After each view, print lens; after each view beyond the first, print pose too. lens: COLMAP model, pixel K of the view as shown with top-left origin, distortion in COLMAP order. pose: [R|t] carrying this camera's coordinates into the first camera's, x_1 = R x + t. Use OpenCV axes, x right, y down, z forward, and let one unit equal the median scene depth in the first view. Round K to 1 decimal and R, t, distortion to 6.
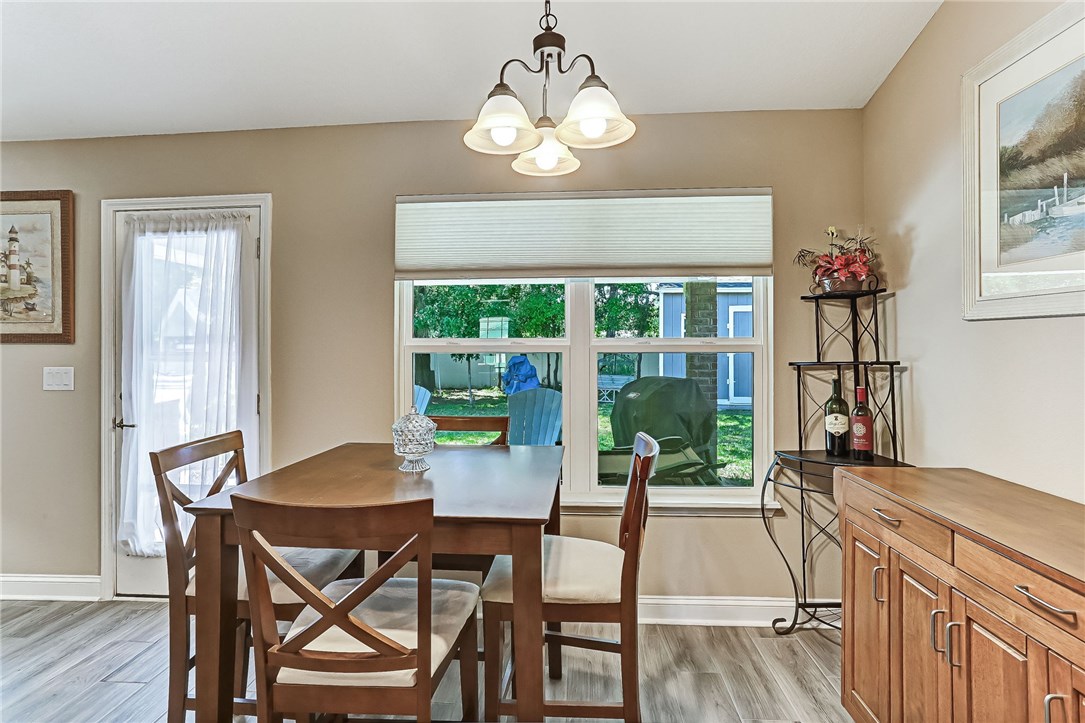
lens RADIAL K [[521.0, 0, 542.9], [0, 521.0, 343.2], [0, 0, 1]] dist [-0.052920, 0.026865]
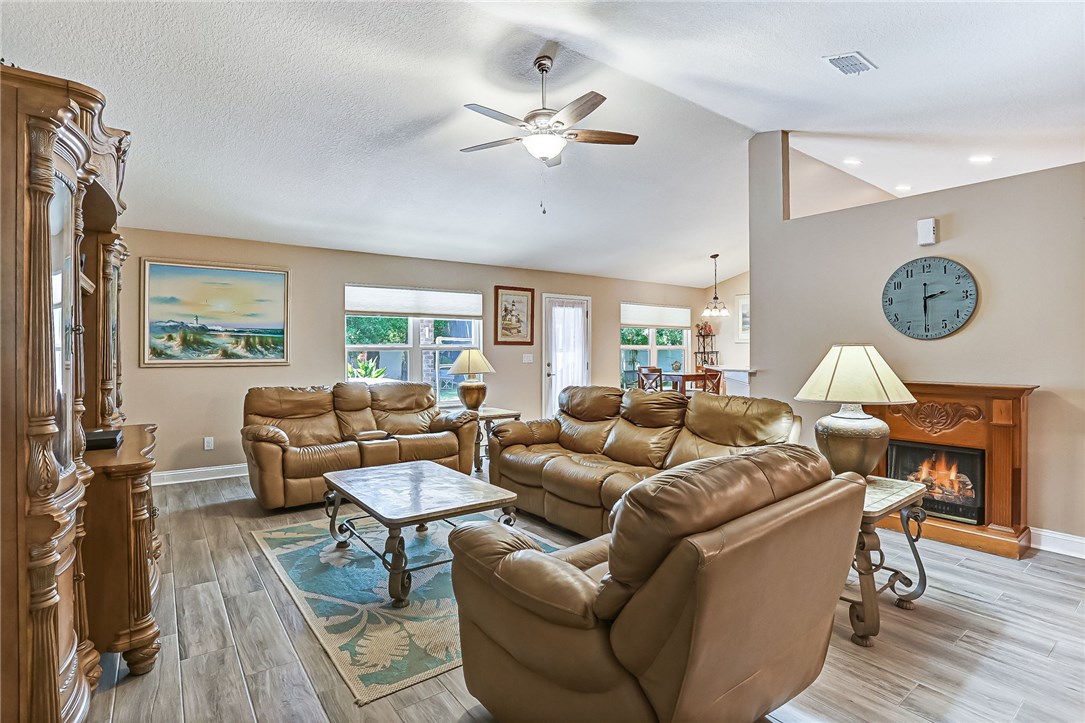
lens RADIAL K [[537.8, 0, 541.0], [0, 537.8, 350.9], [0, 0, 1]] dist [-0.068413, 0.031321]
pose [[0.756067, 0.002688, 0.654489, -3.075804], [-0.009060, 0.999939, 0.006360, 0.012667], [-0.654432, -0.010738, 0.756045, -1.319338]]
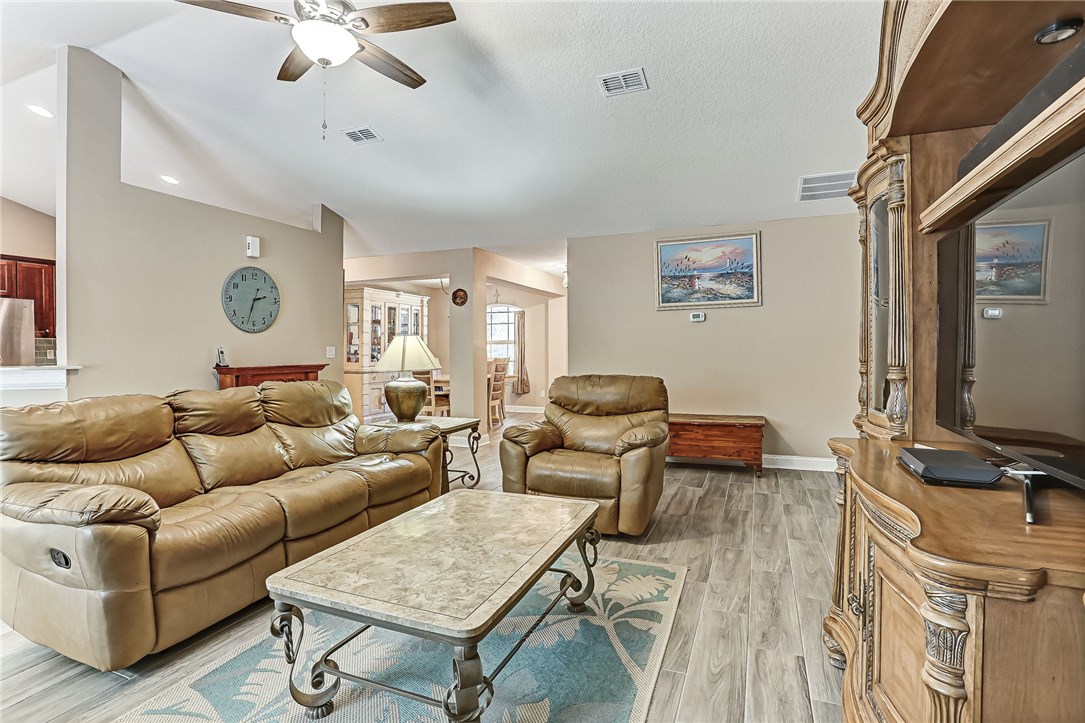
lens RADIAL K [[530.1, 0, 539.4], [0, 530.1, 355.4], [0, 0, 1]] dist [-0.056419, 0.028694]
pose [[-0.950221, 0.004594, 0.311544, -2.819466], [0.005499, 0.999983, 0.002026, 0.067098], [-0.311529, 0.003638, -0.950230, 0.661178]]
